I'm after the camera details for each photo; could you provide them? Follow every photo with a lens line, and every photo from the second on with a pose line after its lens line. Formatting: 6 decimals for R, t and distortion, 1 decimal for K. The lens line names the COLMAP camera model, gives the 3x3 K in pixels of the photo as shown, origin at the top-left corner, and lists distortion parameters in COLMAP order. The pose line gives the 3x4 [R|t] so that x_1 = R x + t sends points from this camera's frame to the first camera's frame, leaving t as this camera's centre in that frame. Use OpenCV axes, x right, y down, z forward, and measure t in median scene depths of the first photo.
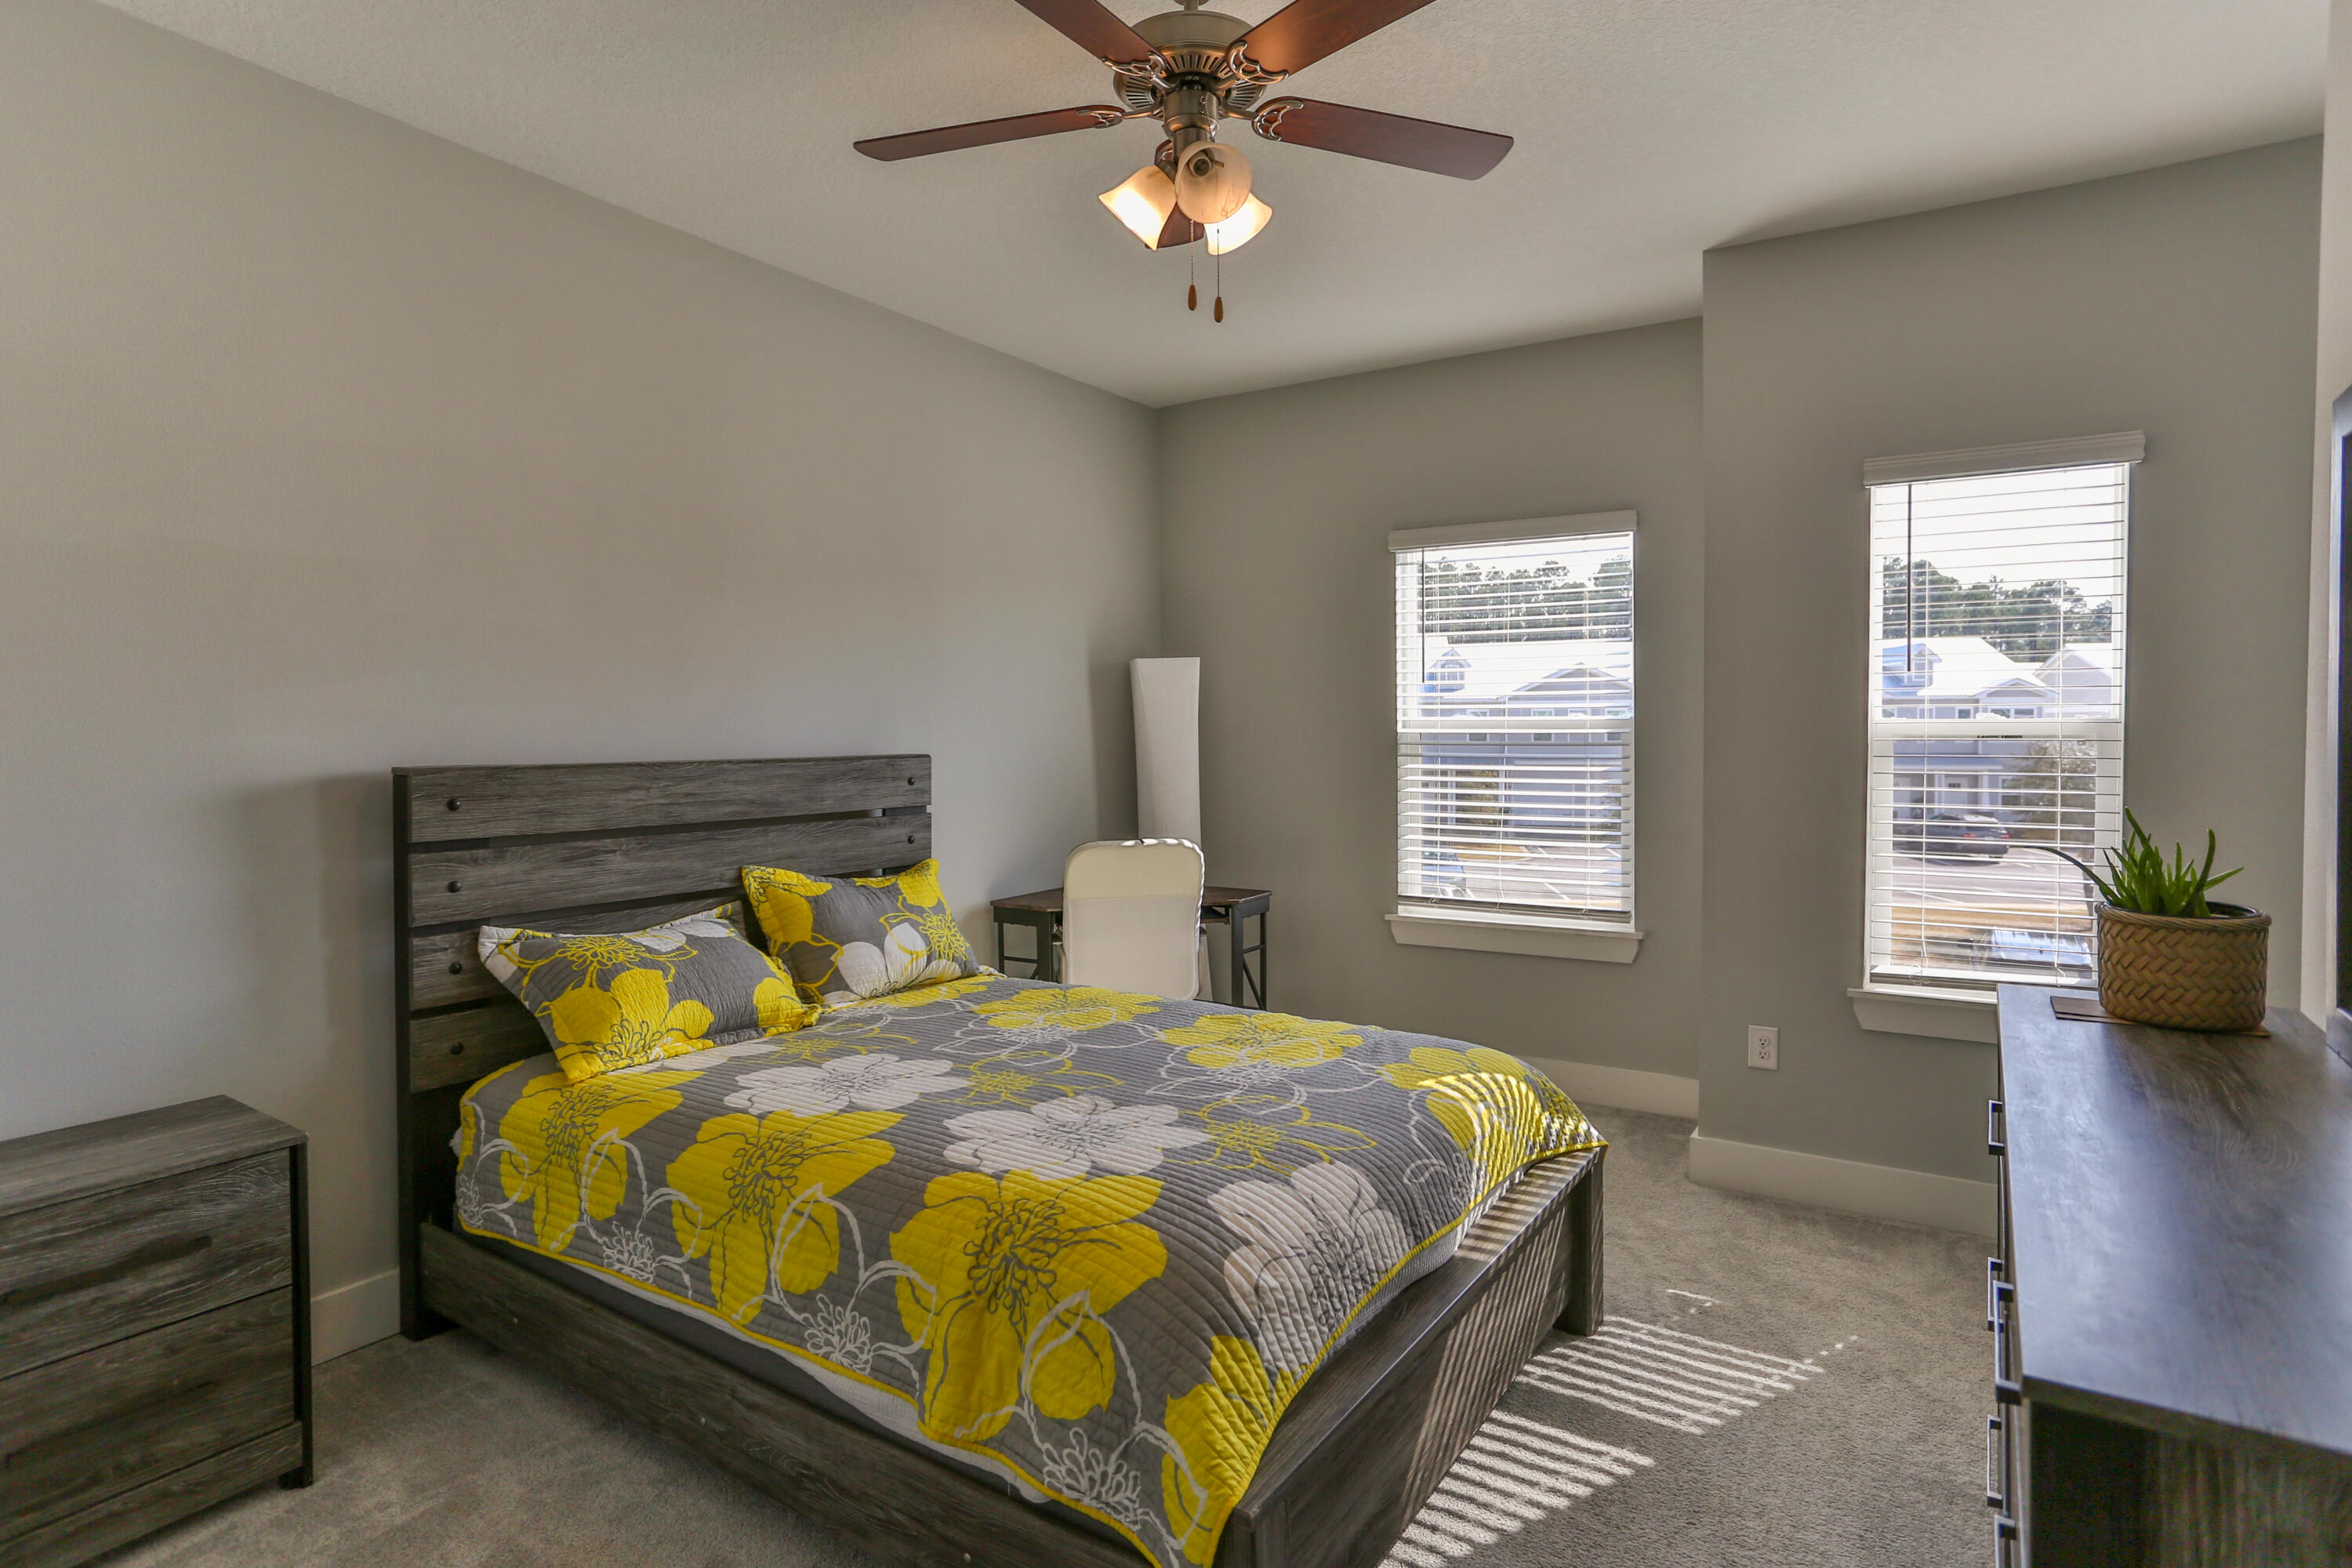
lens RADIAL K [[1211.5, 0, 1168.1], [0, 1211.5, 761.6], [0, 0, 1]] dist [-0.040914, 0.030041]
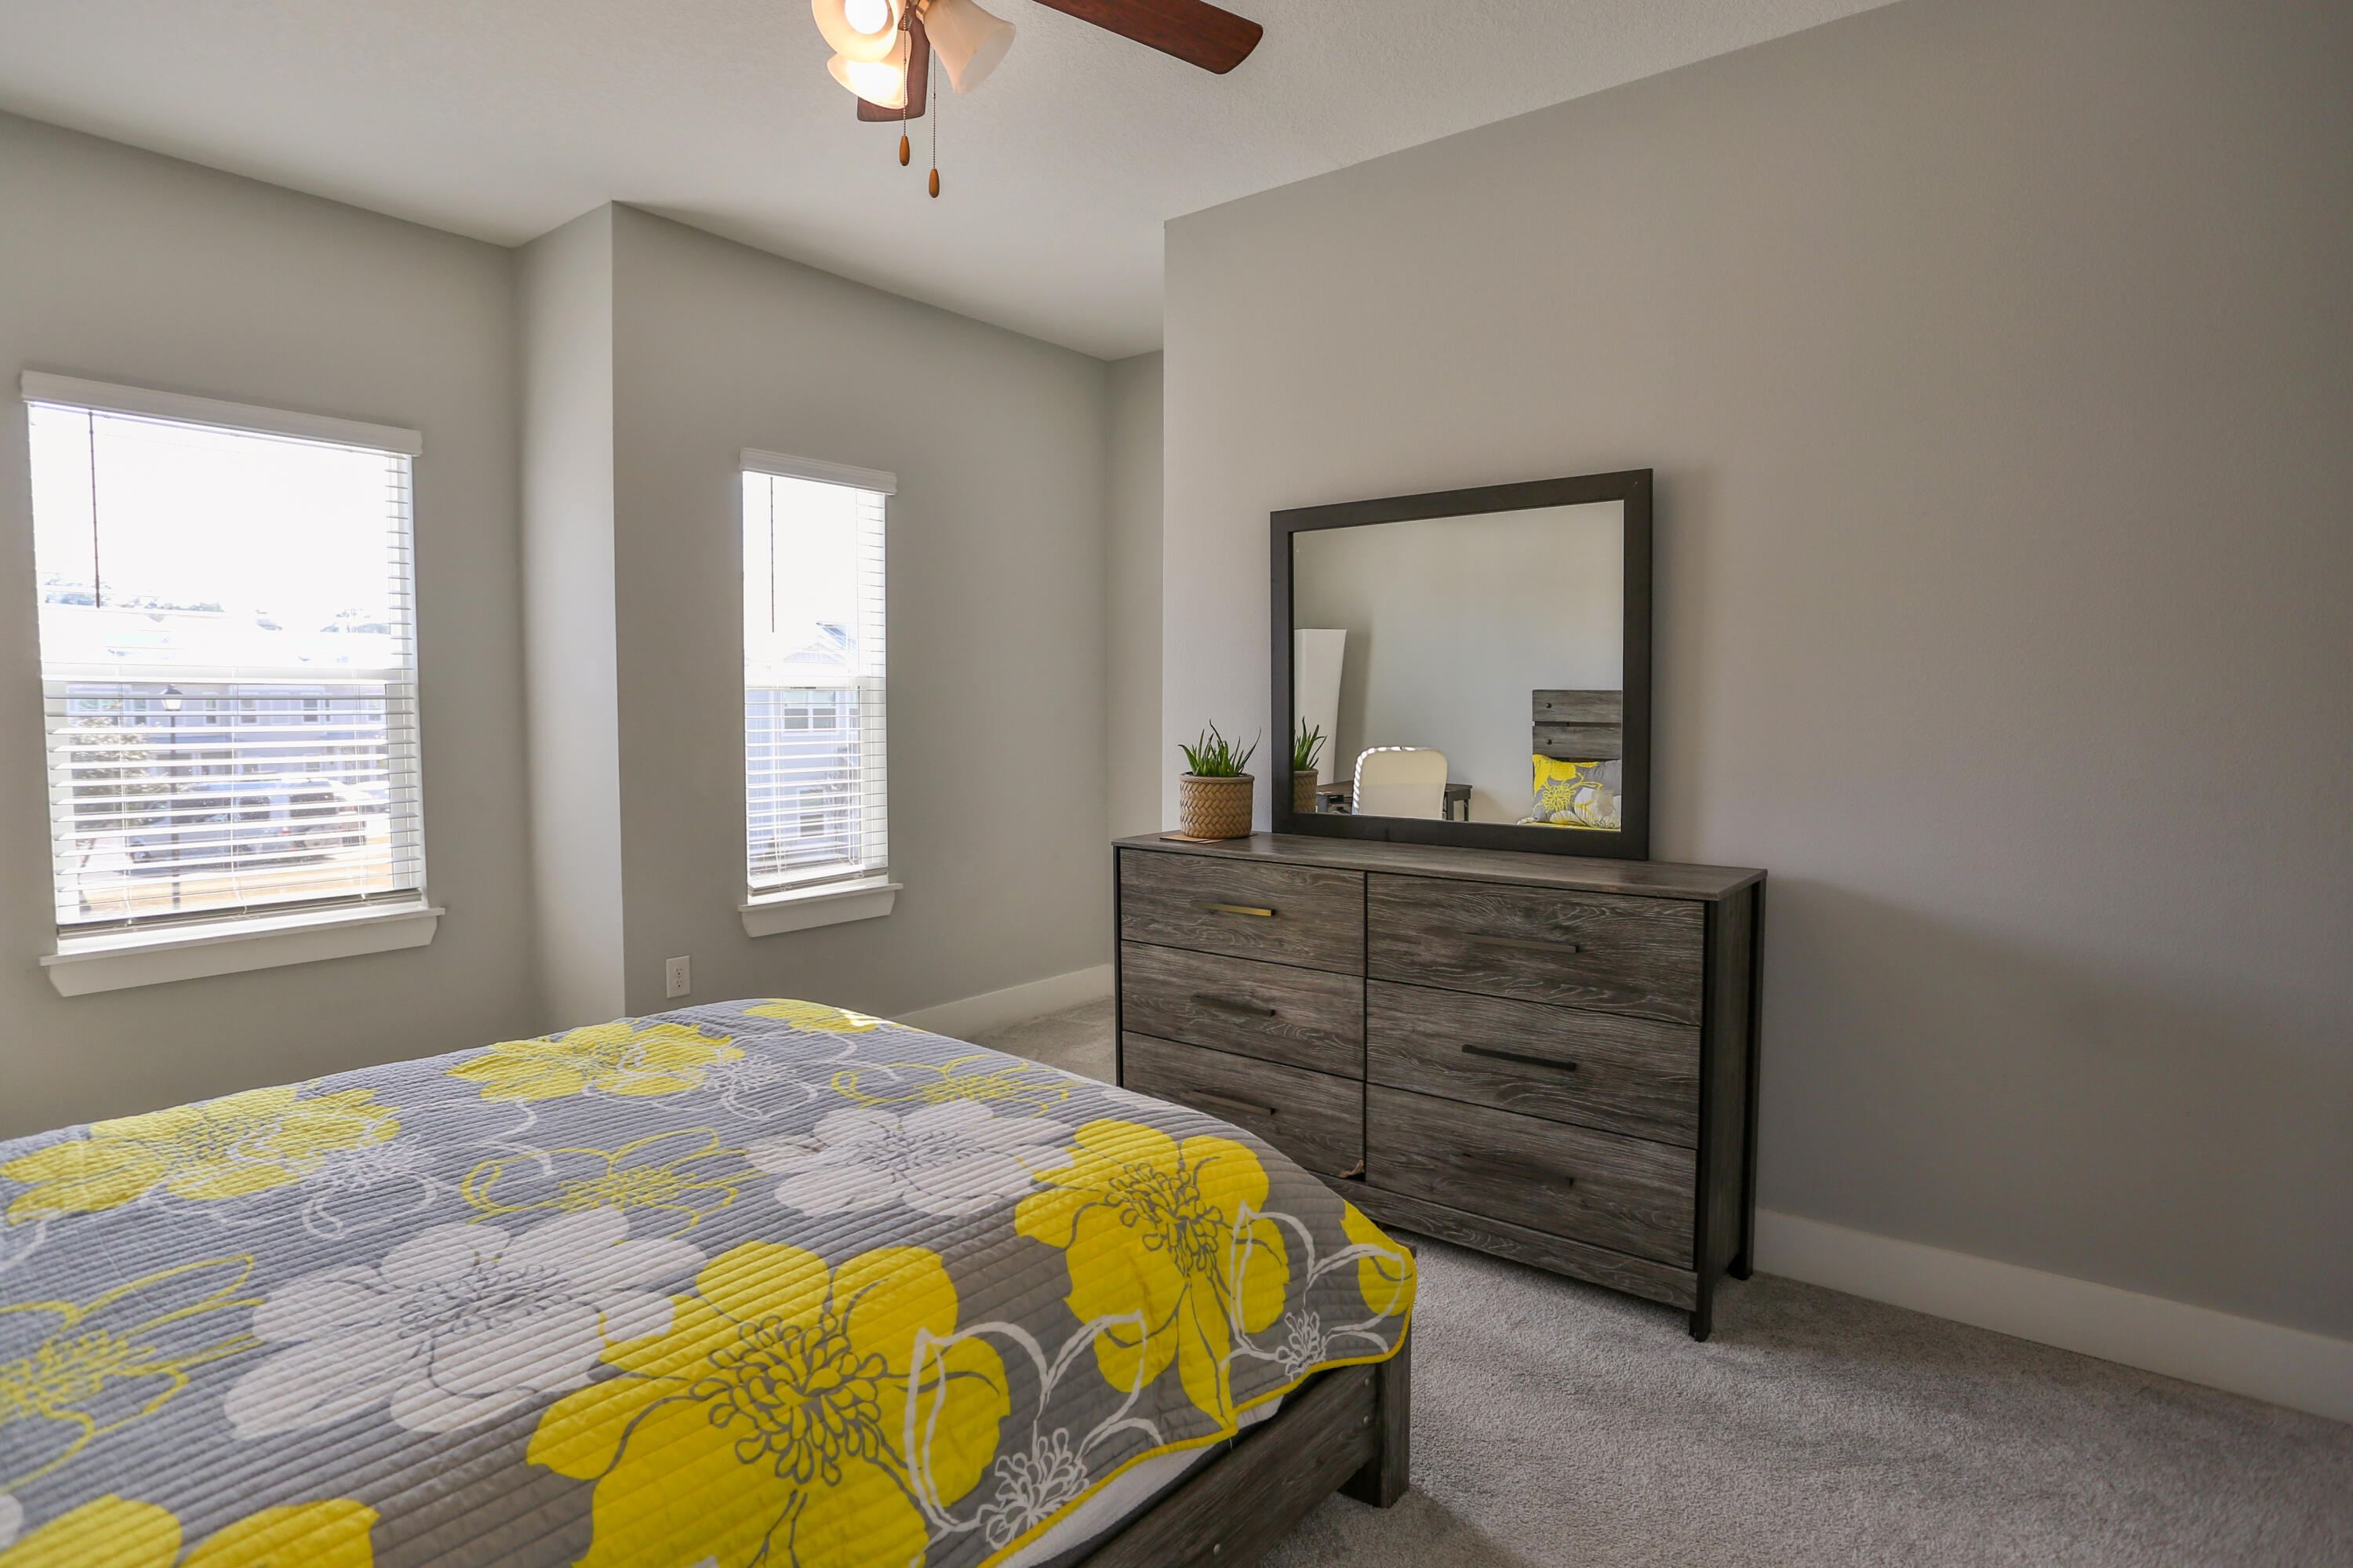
lens RADIAL K [[1240.0, 0, 1112.0], [0, 1240.0, 777.5], [0, 0, 1]] dist [-0.042326, 0.000463]
pose [[0.128238, -0.053512, 0.990299, -0.795718], [0.024932, 0.998402, 0.050722, 0.022166], [-0.991430, 0.018186, 0.129367, 0.708120]]
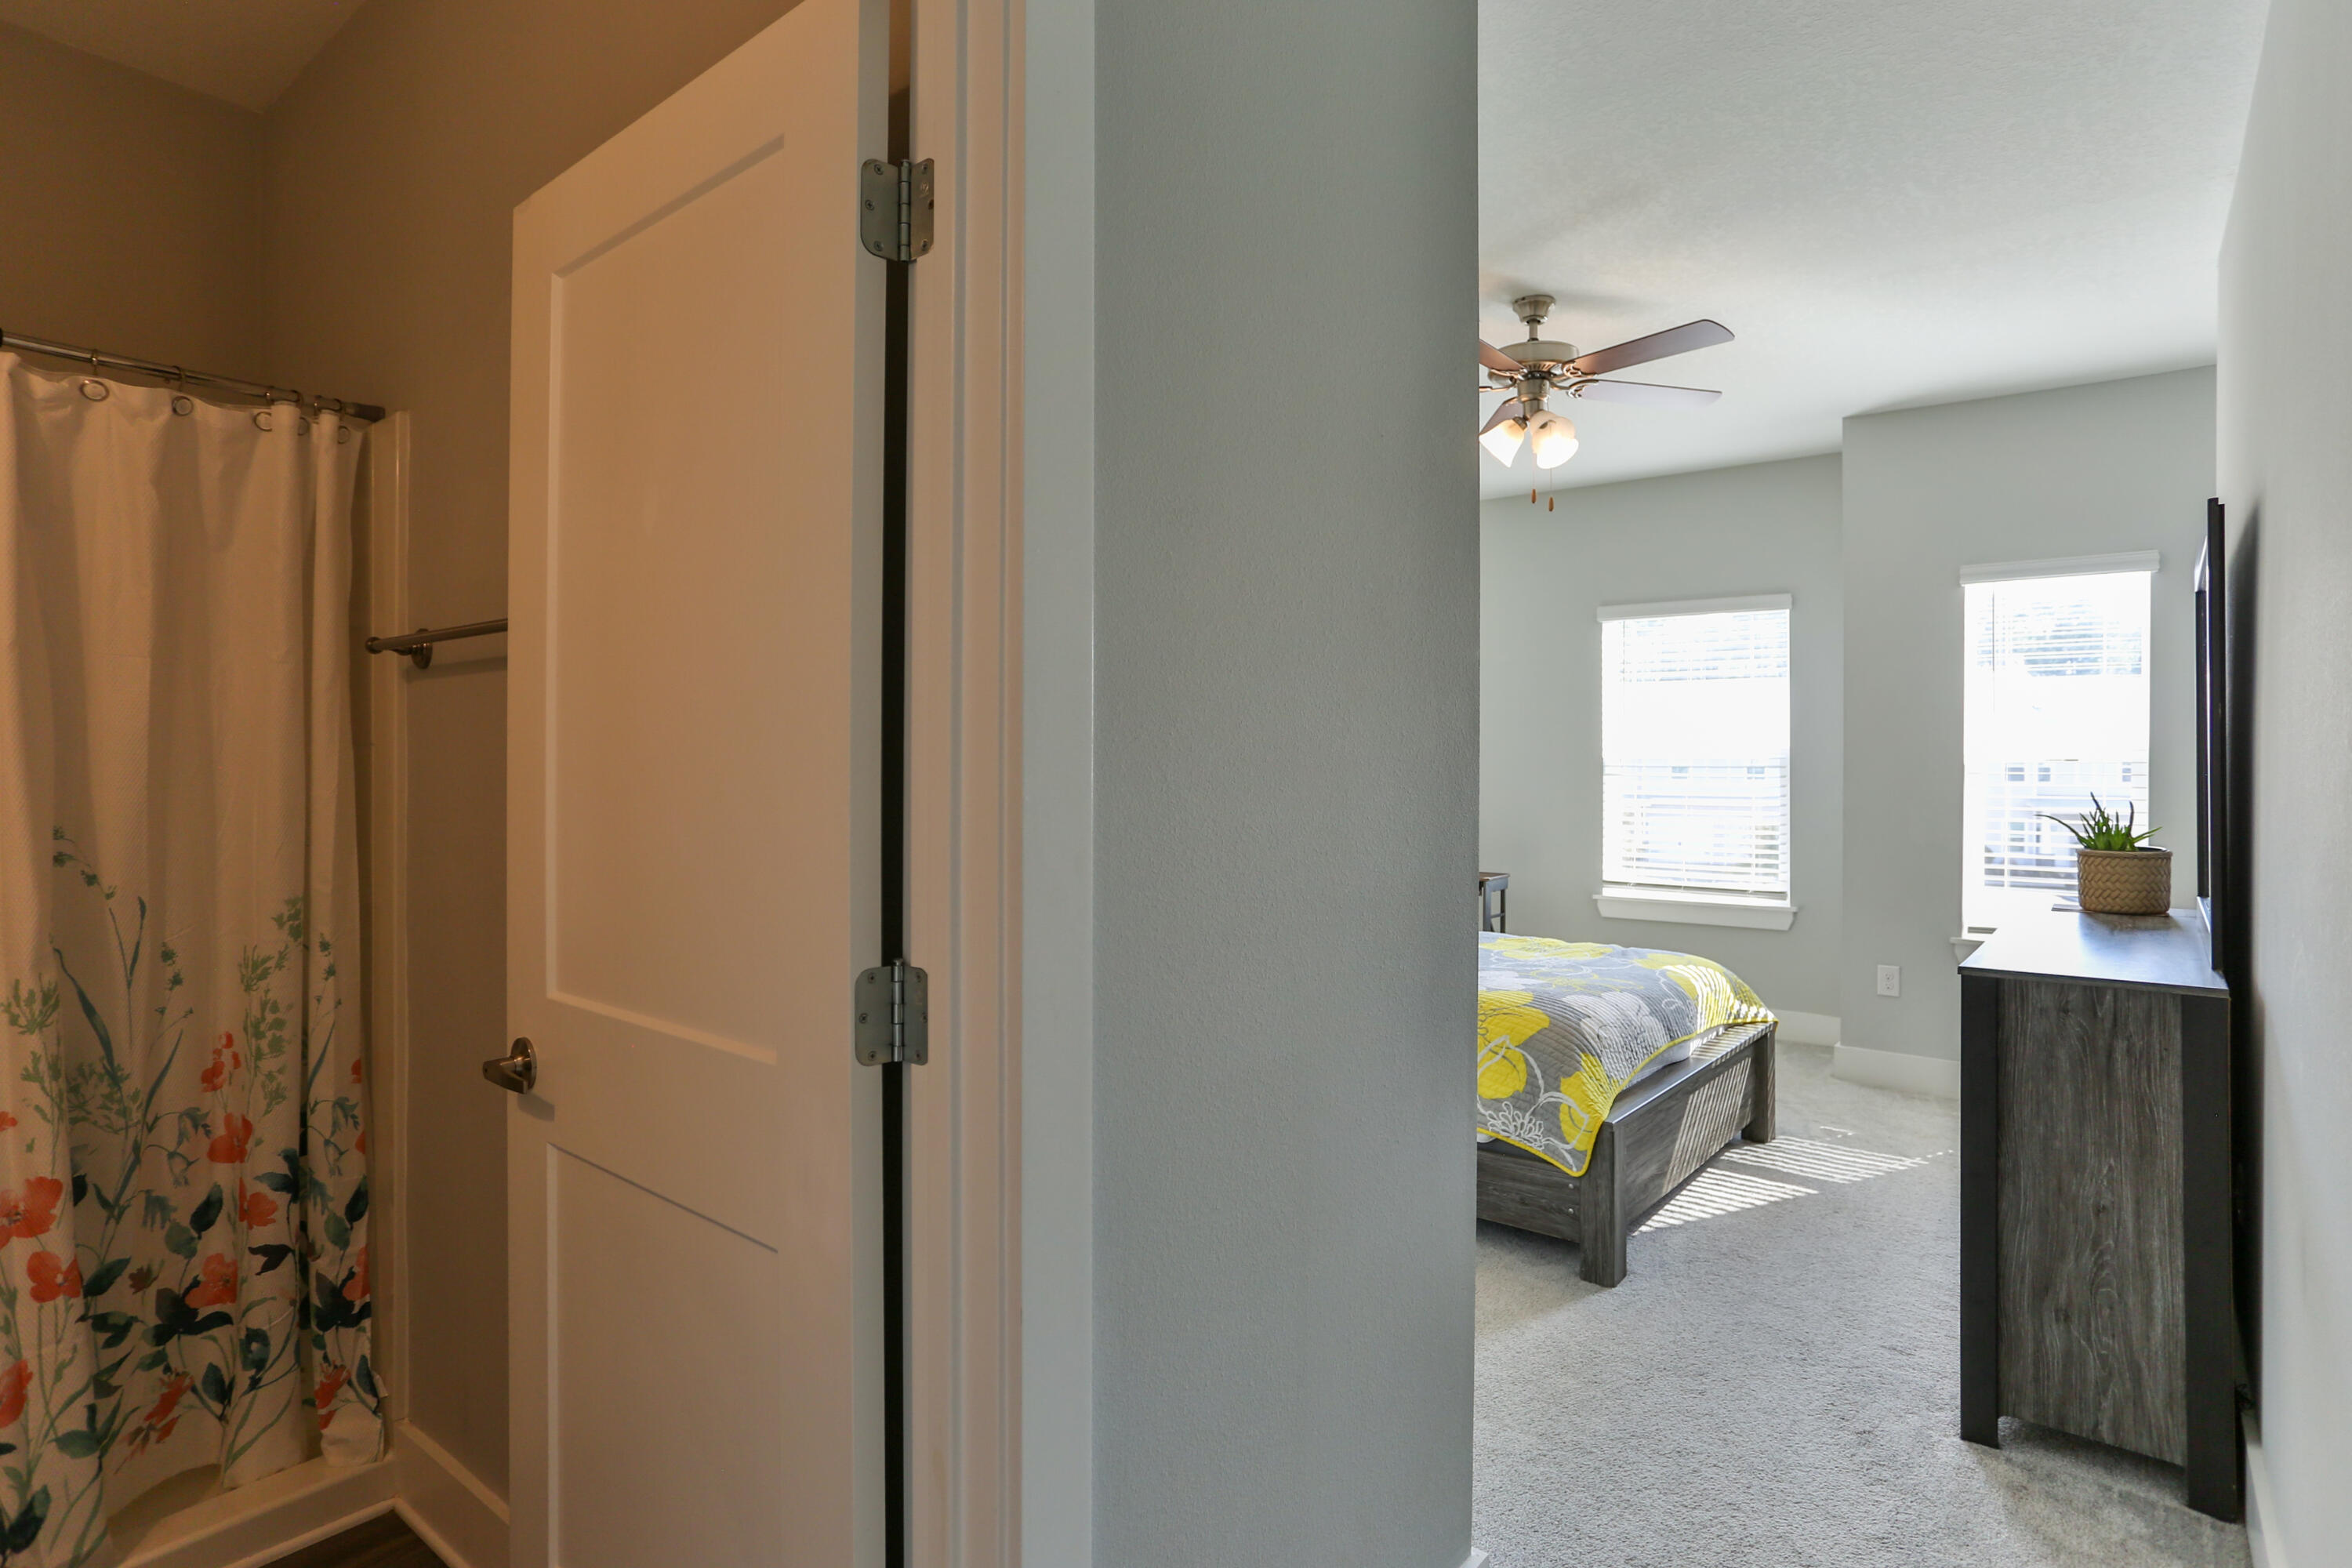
lens RADIAL K [[1211.5, 0, 1168.1], [0, 1211.5, 761.6], [0, 0, 1]] dist [-0.040914, 0.030041]
pose [[0.995277, 0.010034, -0.096557, -0.321134], [-0.012885, 0.999498, -0.028948, 0.051333], [0.096218, 0.030055, 0.994906, -0.737712]]
